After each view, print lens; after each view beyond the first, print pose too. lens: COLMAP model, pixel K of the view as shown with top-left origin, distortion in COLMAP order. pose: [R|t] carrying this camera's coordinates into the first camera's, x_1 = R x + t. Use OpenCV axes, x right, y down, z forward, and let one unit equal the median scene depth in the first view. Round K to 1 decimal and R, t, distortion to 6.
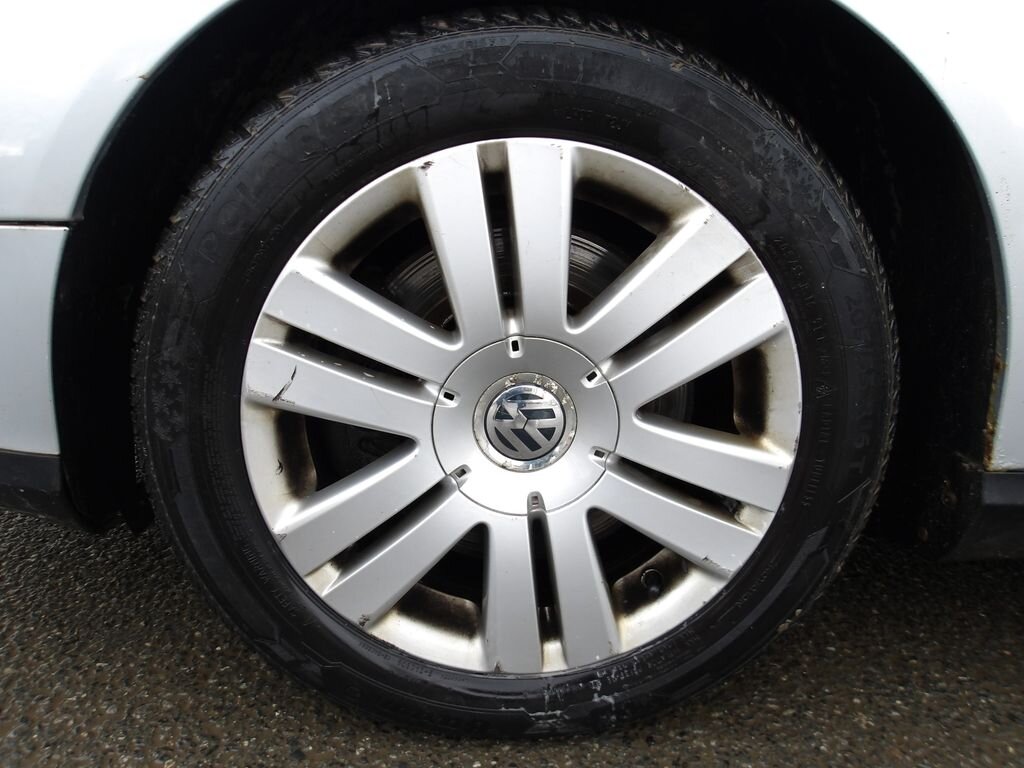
lens RADIAL K [[869.2, 0, 487.8], [0, 869.2, 388.7], [0, 0, 1]] dist [-0.003337, 0.027017]
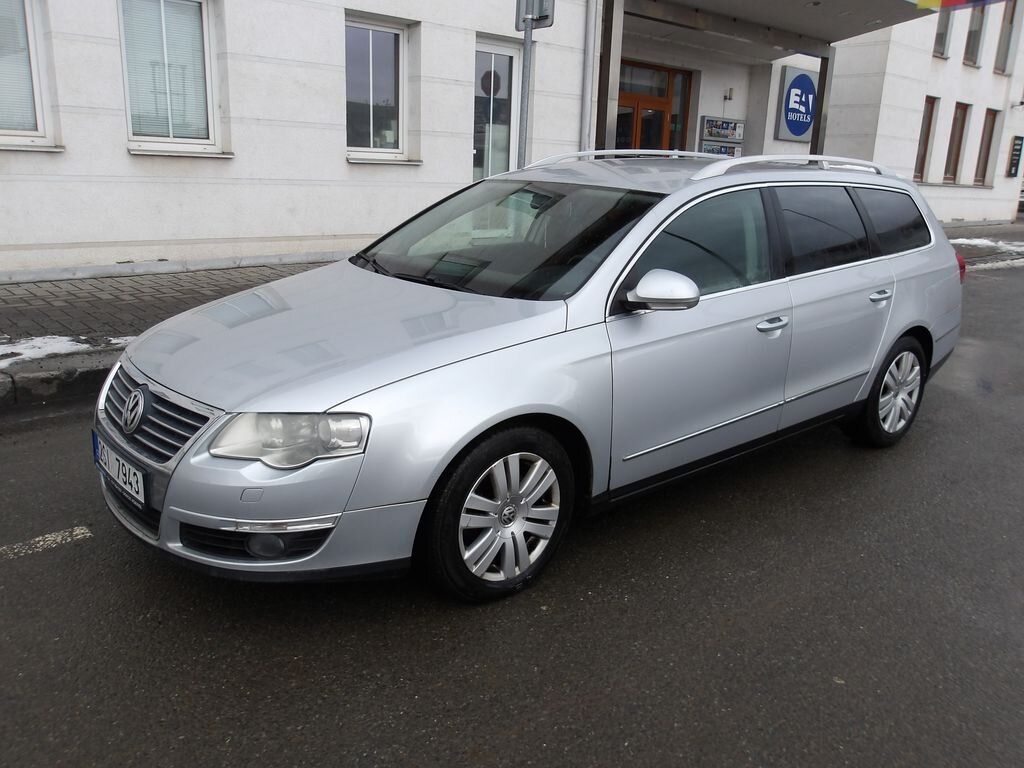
lens RADIAL K [[869.2, 0, 514.2], [0, 869.2, 383.2], [0, 0, 1]] dist [-0.003337, 0.027017]
pose [[0.778951, -0.179931, 0.600716, -2.274538], [0.171424, 0.982562, 0.072018, -0.860894], [-0.603199, 0.046878, 0.796212, -2.295612]]
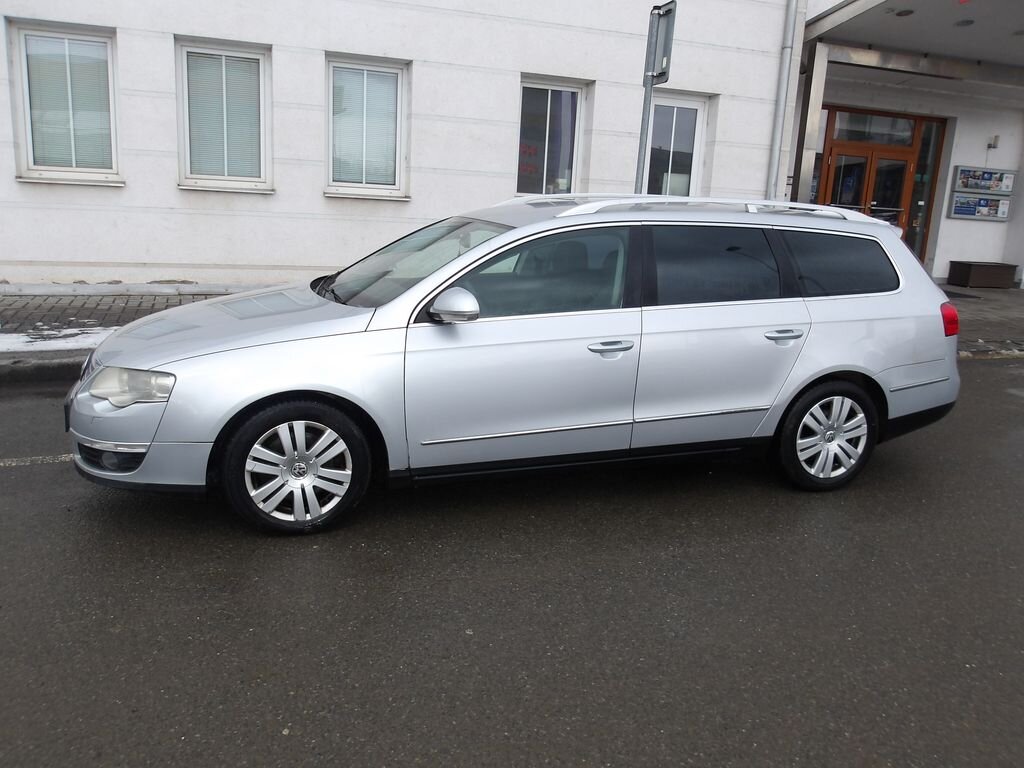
lens RADIAL K [[869.2, 0, 510.1], [0, 869.2, 383.8], [0, 0, 1]] dist [-0.003337, 0.027017]
pose [[0.957421, -0.066134, 0.281018, -0.175522], [0.077697, 0.996520, -0.030195, -0.220114], [-0.278043, 0.050744, 0.959227, -4.342593]]
